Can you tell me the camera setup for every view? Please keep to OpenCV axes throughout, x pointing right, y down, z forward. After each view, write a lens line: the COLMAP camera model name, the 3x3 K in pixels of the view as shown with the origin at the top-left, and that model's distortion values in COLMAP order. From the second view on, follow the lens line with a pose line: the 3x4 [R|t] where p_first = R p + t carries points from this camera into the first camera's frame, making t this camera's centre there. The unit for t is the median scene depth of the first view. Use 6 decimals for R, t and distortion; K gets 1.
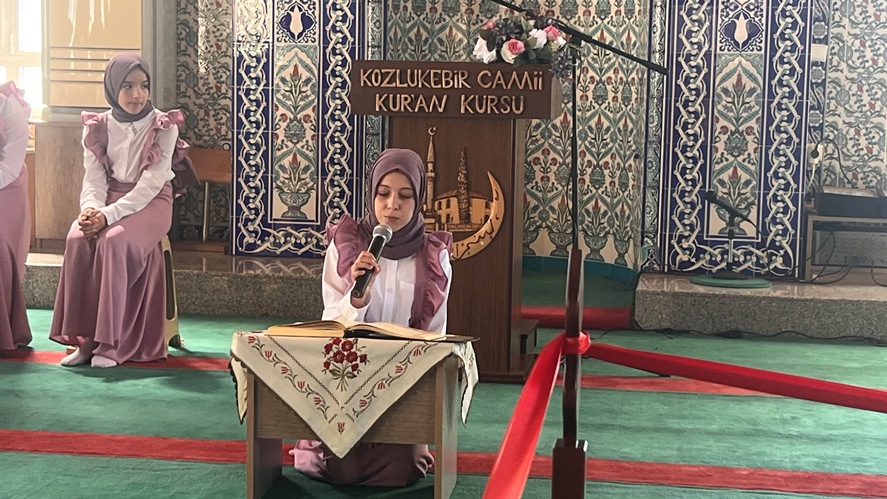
lens RADIAL K [[1741.3, 0, 441.7], [0, 1741.3, 256.1], [0, 0, 1]] dist [0.162086, -0.162595]
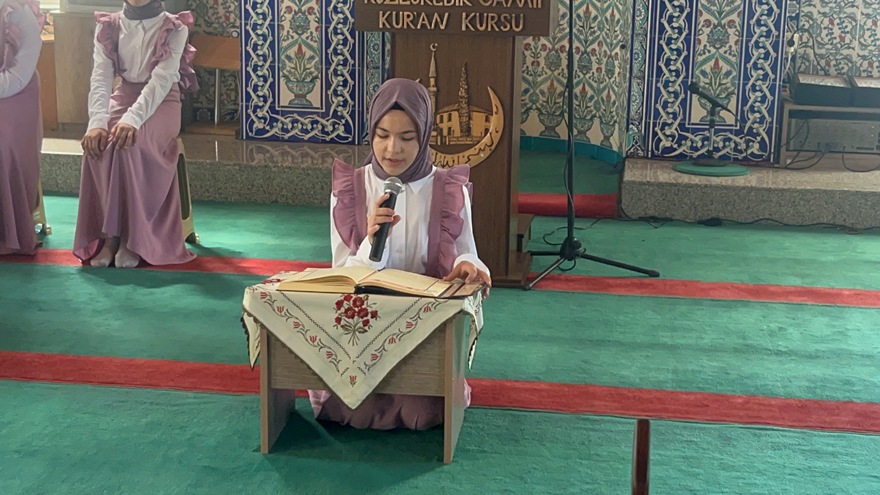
lens RADIAL K [[1500.4, 0, 440.0], [0, 1500.4, 247.5], [0, 0, 1]] dist [0.157876, -0.369271]
pose [[0.999949, -0.004537, 0.009031, -0.008429], [0.003371, 0.992129, 0.125172, -0.052277], [-0.009528, -0.125136, 0.992094, 0.080618]]
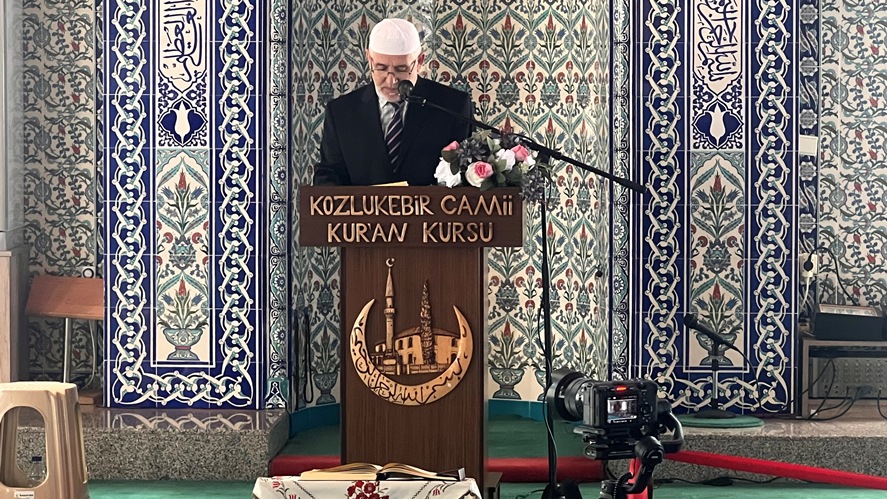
lens RADIAL K [[3340.5, 0, 443.5], [0, 3340.5, 249.5], [0, 0, 1]] dist [-1.013460, 39.522576]
pose [[0.995247, -0.025792, 0.093904, -0.112038], [0.030143, 0.998522, -0.045221, 0.000380], [-0.092599, 0.047836, 0.994554, -0.574633]]
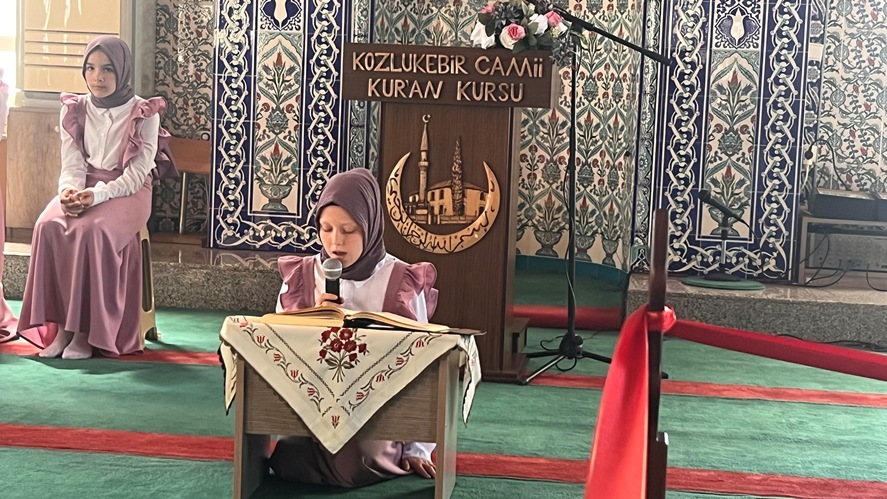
lens RADIAL K [[1709.0, 0, 443.5], [0, 1709.0, 249.5], [0, 0, 1]] dist [0.166287, -0.253127]
pose [[0.999525, 0.017695, 0.025231, -0.014854], [-0.017456, 0.999801, -0.009657, 0.007576], [-0.025397, 0.009212, 0.999635, 0.046268]]
